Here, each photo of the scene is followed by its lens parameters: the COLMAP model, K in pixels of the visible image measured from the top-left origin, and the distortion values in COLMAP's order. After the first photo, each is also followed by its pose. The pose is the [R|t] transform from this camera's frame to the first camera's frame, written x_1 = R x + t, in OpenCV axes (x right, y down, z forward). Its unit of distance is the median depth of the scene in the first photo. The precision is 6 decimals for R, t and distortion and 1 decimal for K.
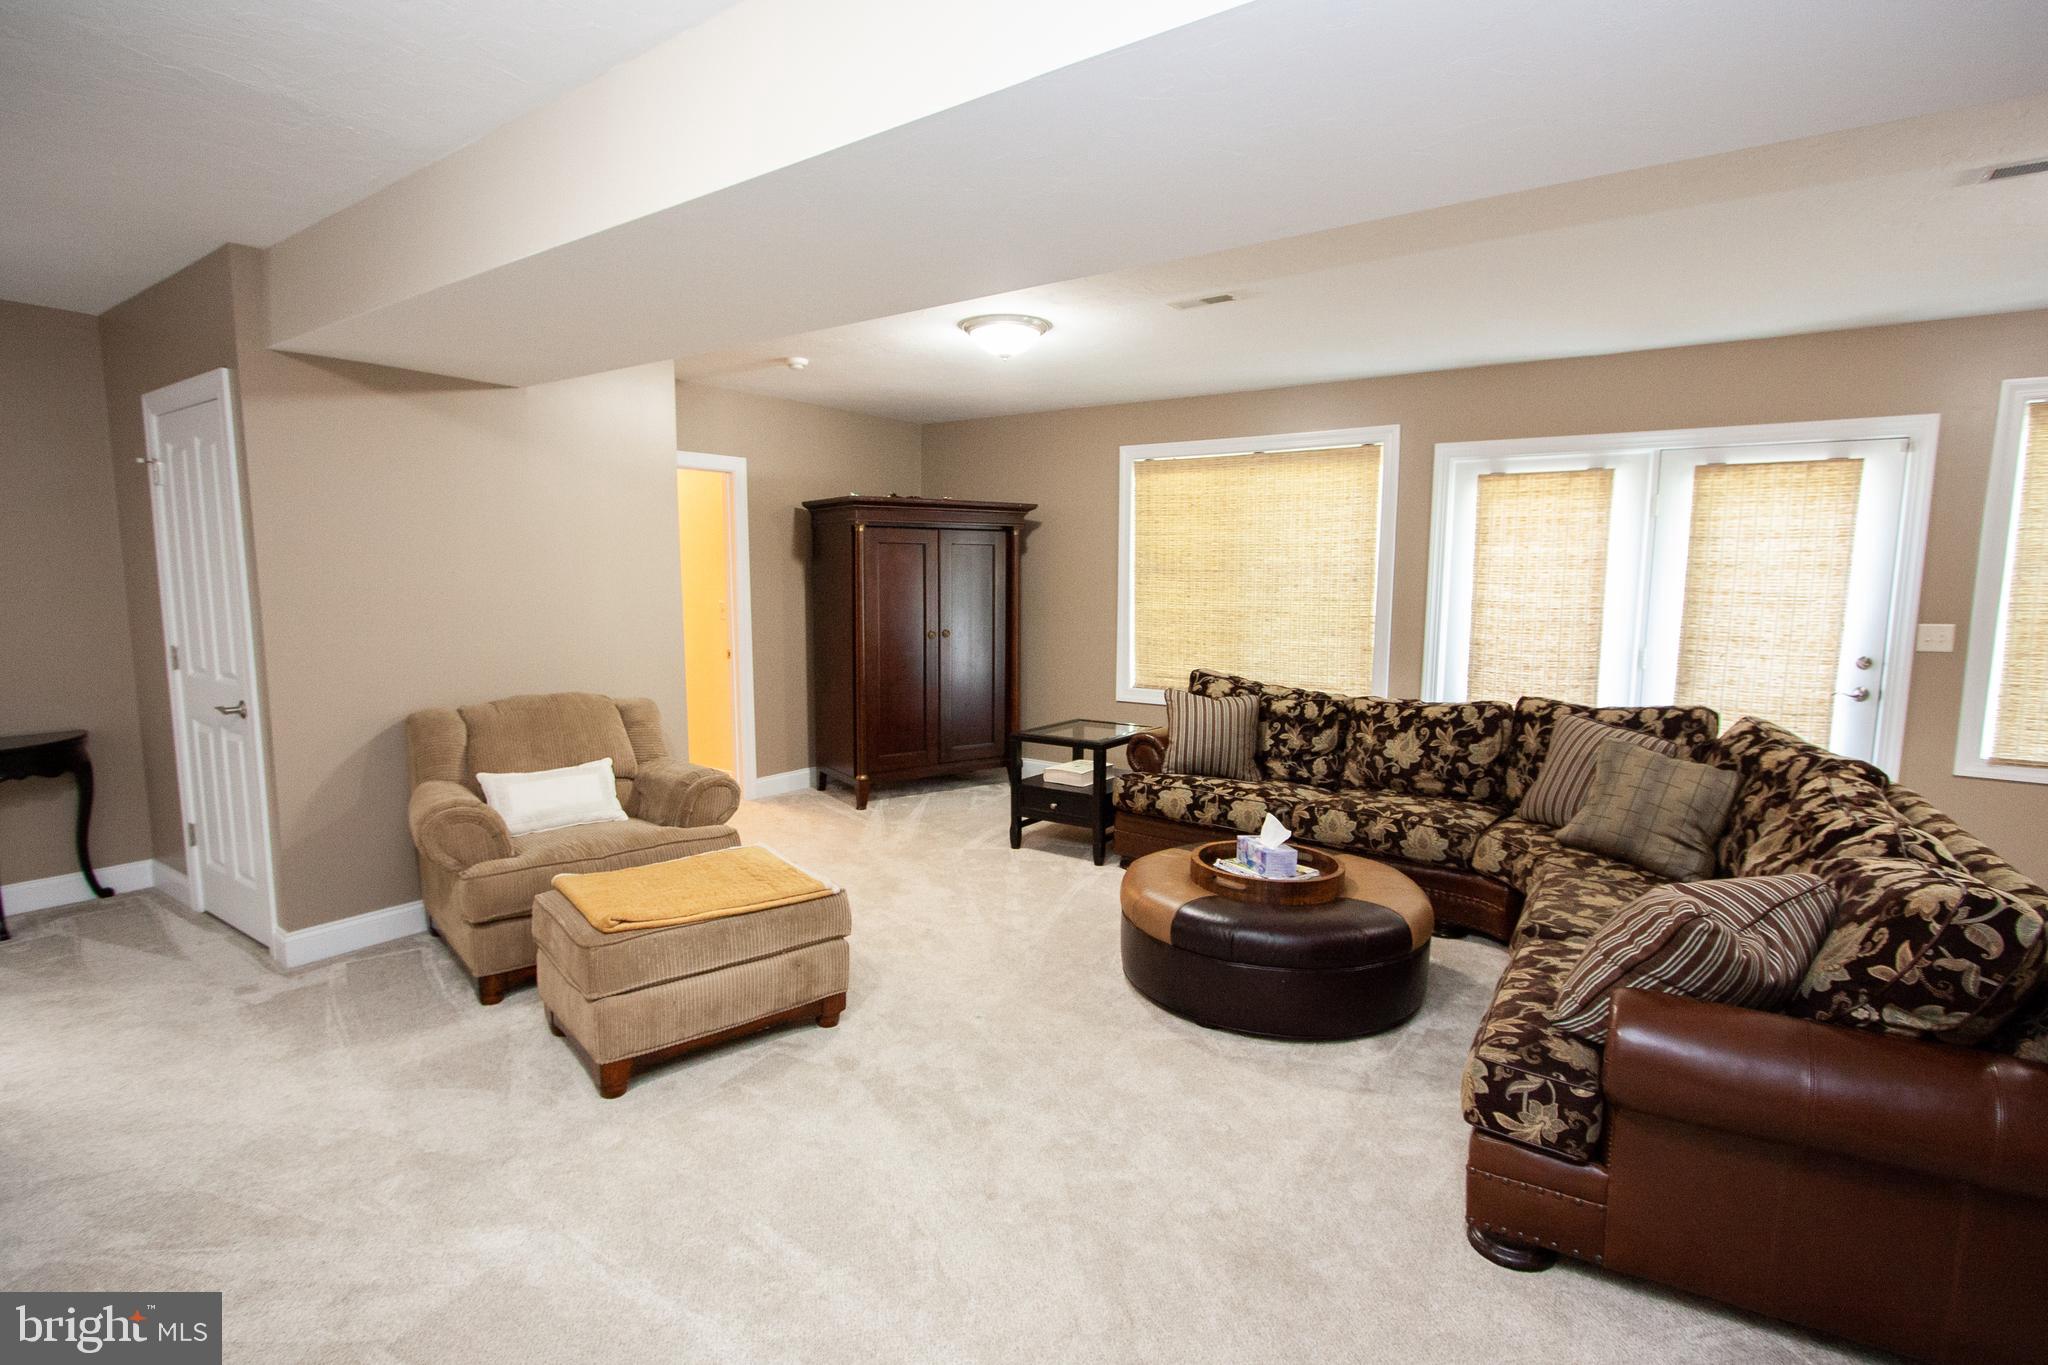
lens RADIAL K [[967.7, 0, 1079.1], [0, 967.7, 687.7], [0, 0, 1]] dist [-0.012875, -0.000273]
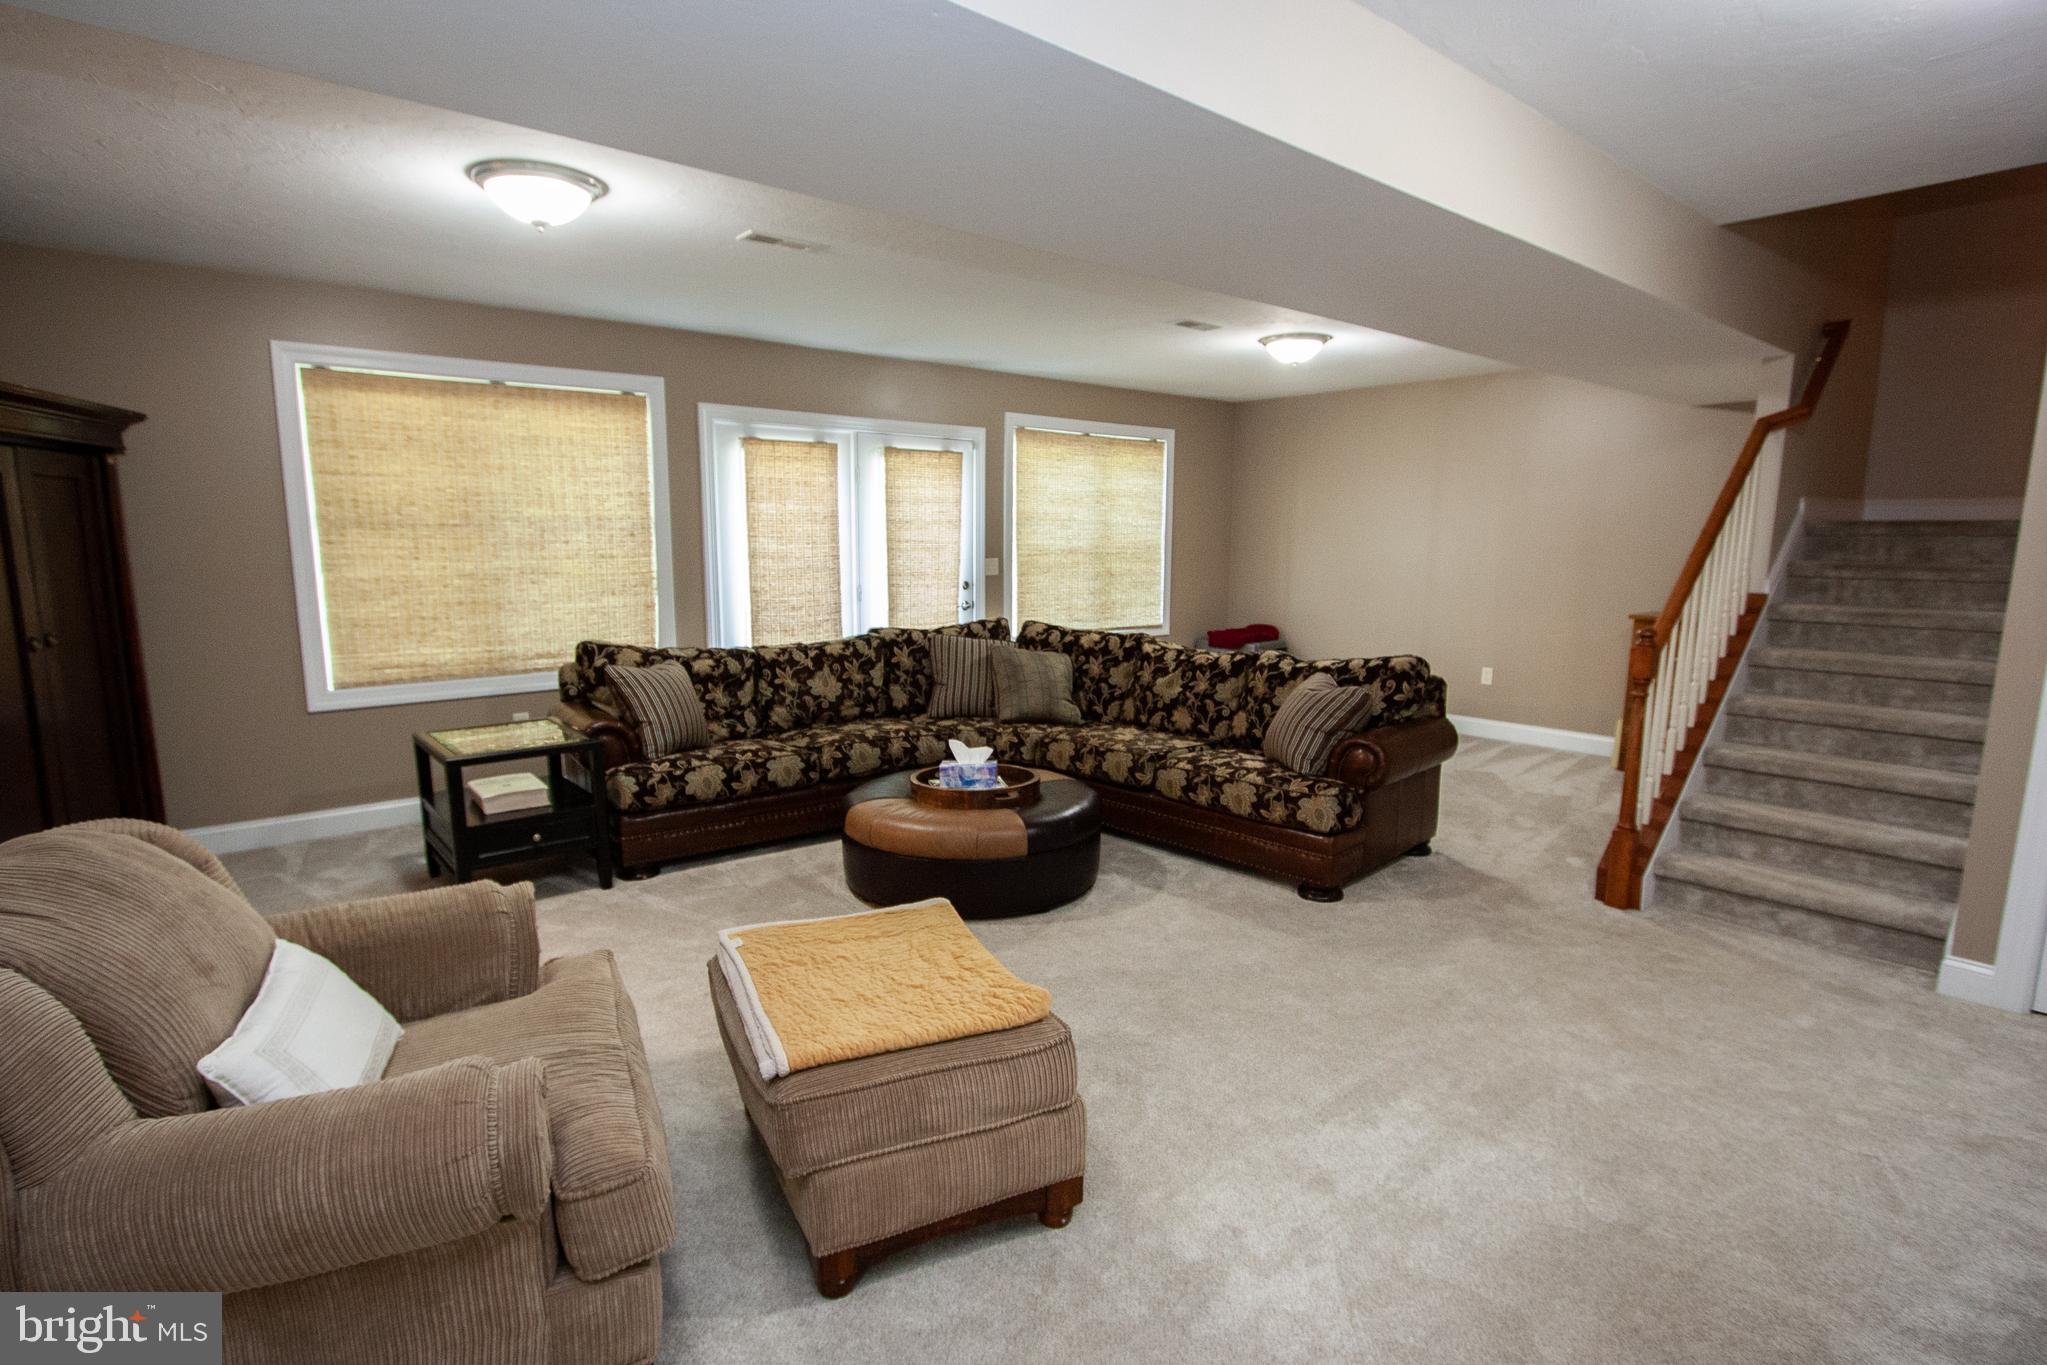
lens RADIAL K [[967.2, 0, 1010.3], [0, 967.2, 688.2], [0, 0, 1]] dist [-0.012875, -0.000273]
pose [[0.311601, -0.156486, 0.937239, -0.589029], [0.108941, 0.985726, 0.128362, -0.048985], [-0.943947, 0.062106, 0.324201, 0.388115]]
